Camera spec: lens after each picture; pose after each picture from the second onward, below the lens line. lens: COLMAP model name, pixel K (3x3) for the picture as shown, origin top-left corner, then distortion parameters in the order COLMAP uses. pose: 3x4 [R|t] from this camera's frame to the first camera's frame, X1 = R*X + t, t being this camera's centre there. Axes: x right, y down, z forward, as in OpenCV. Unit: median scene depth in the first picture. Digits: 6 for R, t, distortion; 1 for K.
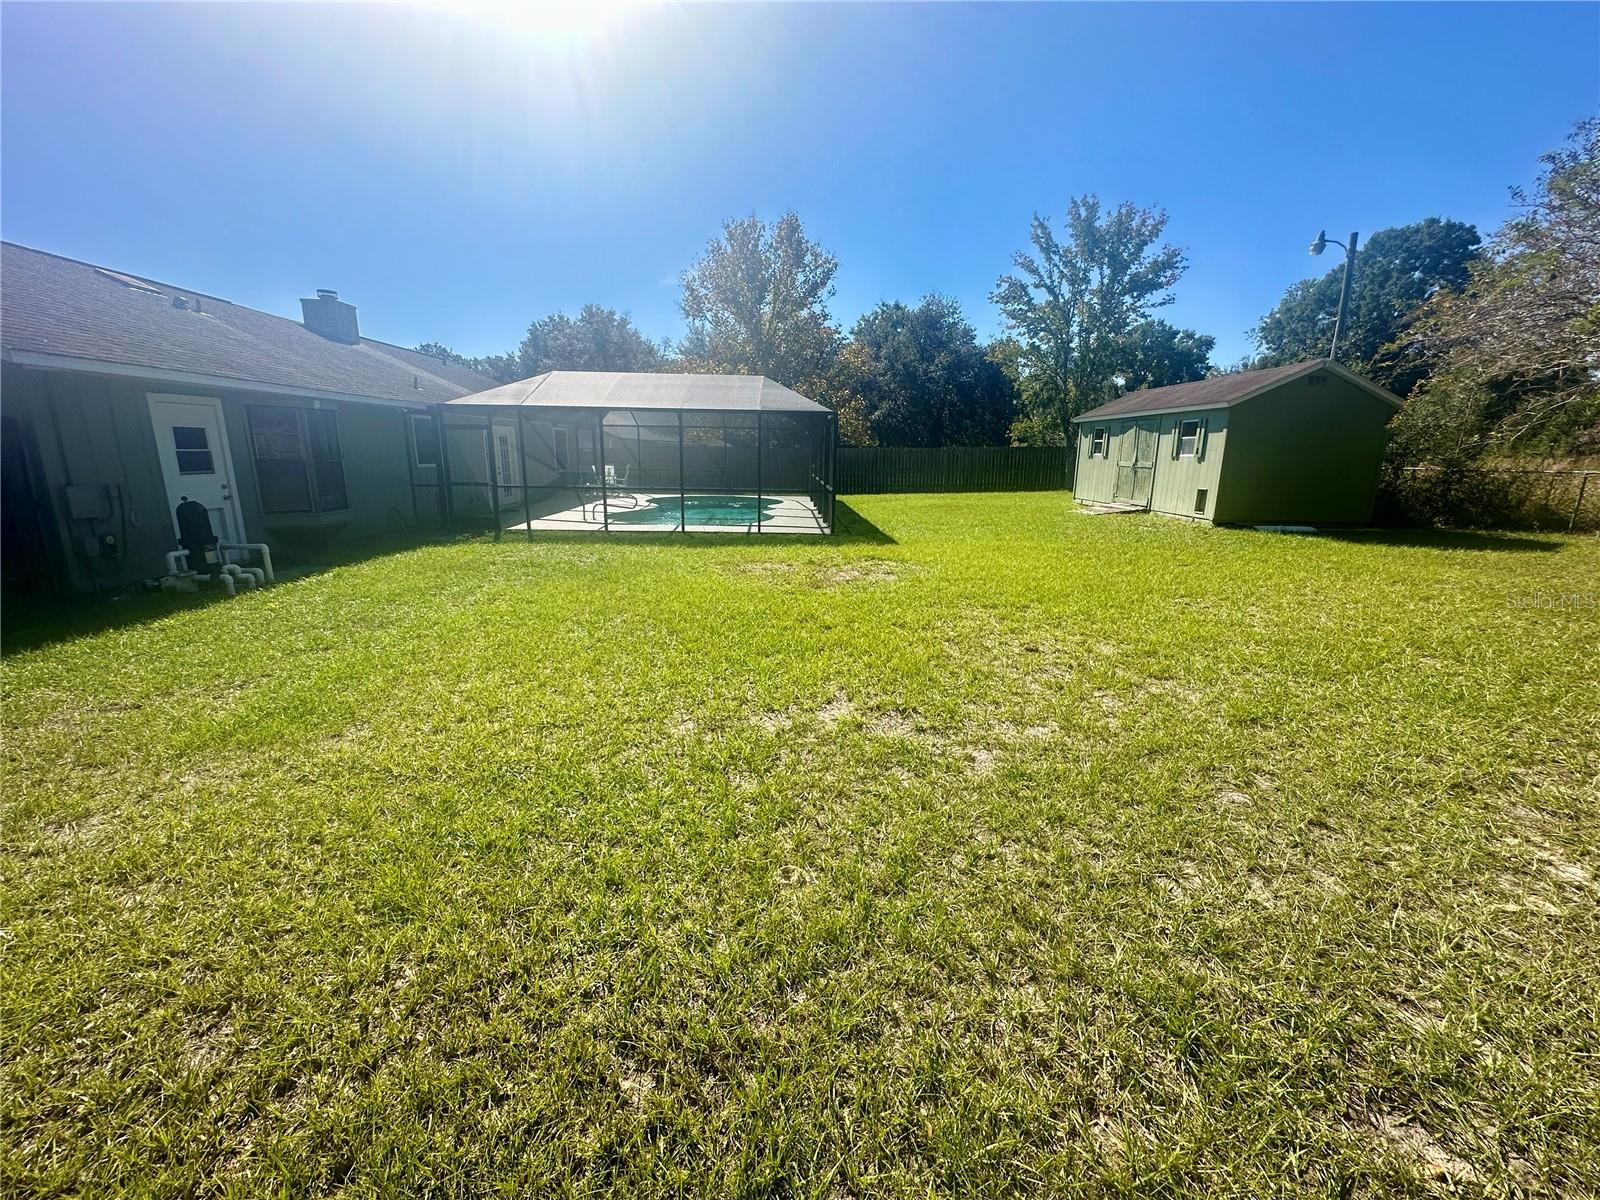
lens RADIAL K [[643.1, 0, 803.6], [0, 643.1, 595.1], [0, 0, 1]] dist [-0.001863, 0.000001]
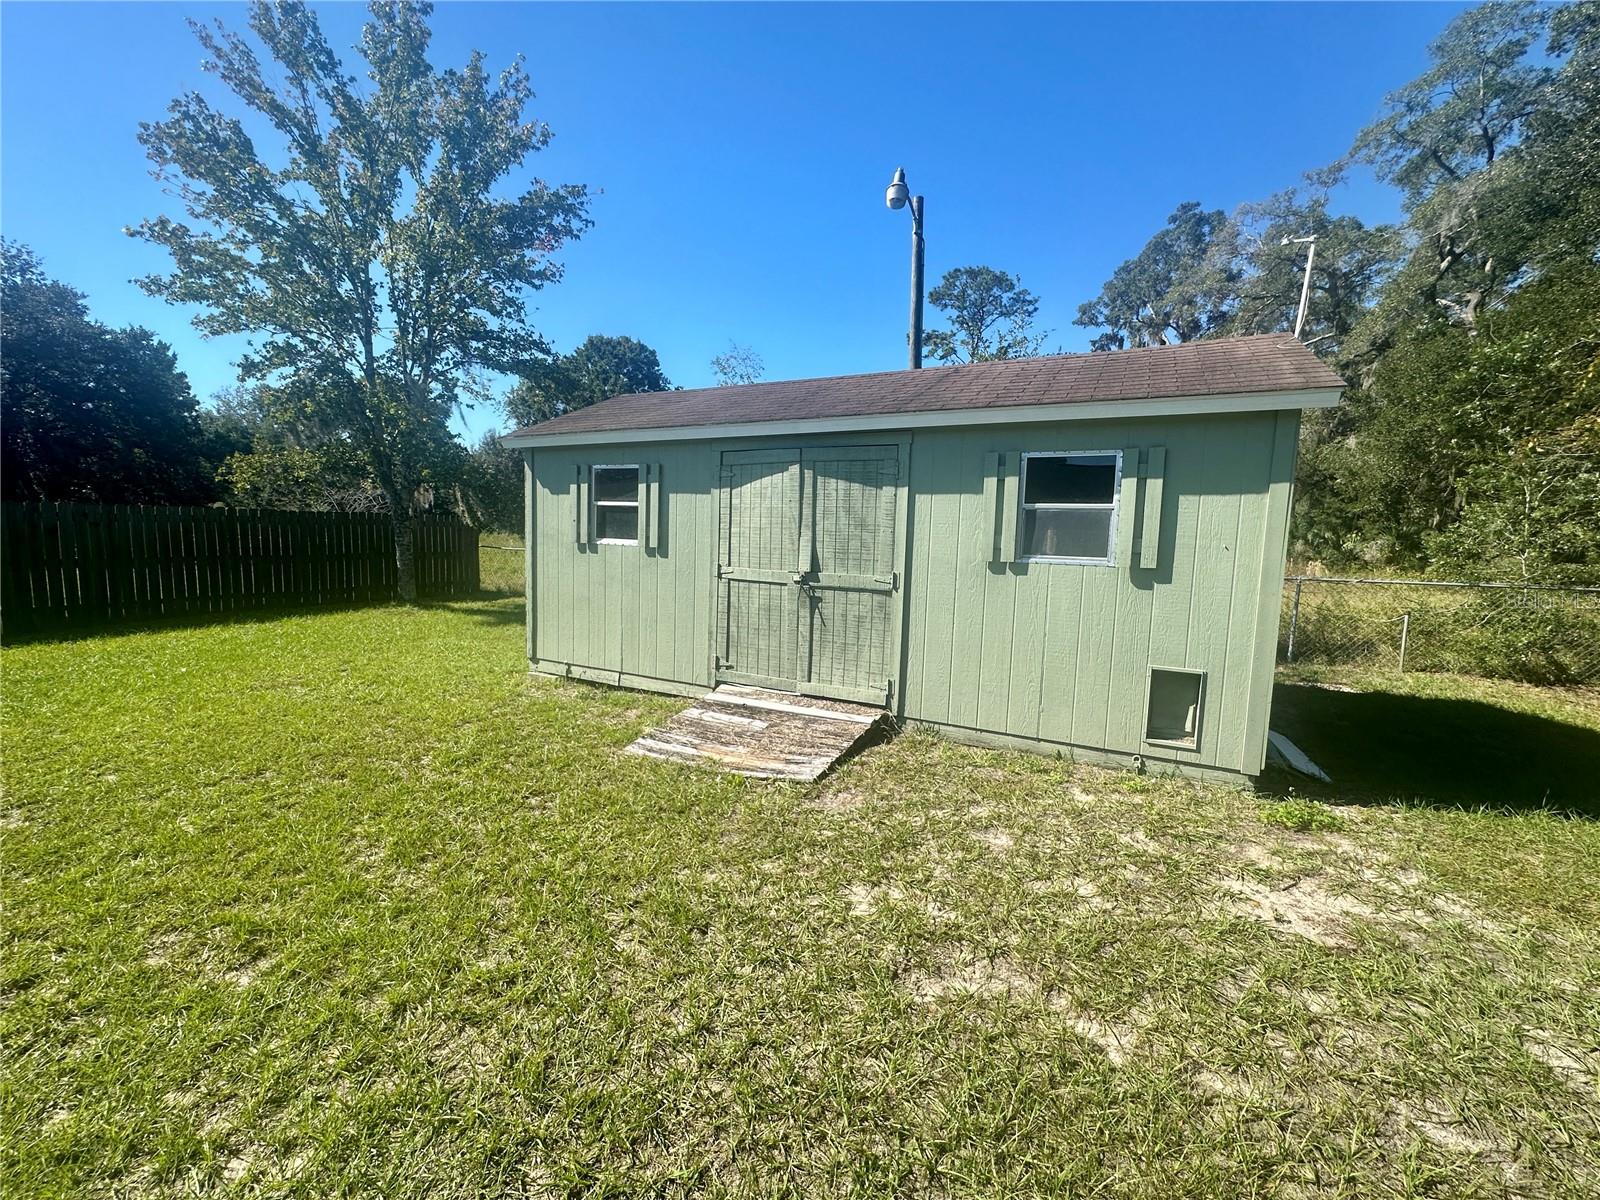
lens RADIAL K [[638.0, 0, 801.4], [0, 638.0, 599.3], [0, 0, 1]] dist [-0.003439, 0.000180]
pose [[0.478814, -0.079258, 0.874331, 0.231170], [0.163725, 0.986506, -0.000236, -0.199067], [-0.862514, 0.143263, 0.485329, 0.871652]]
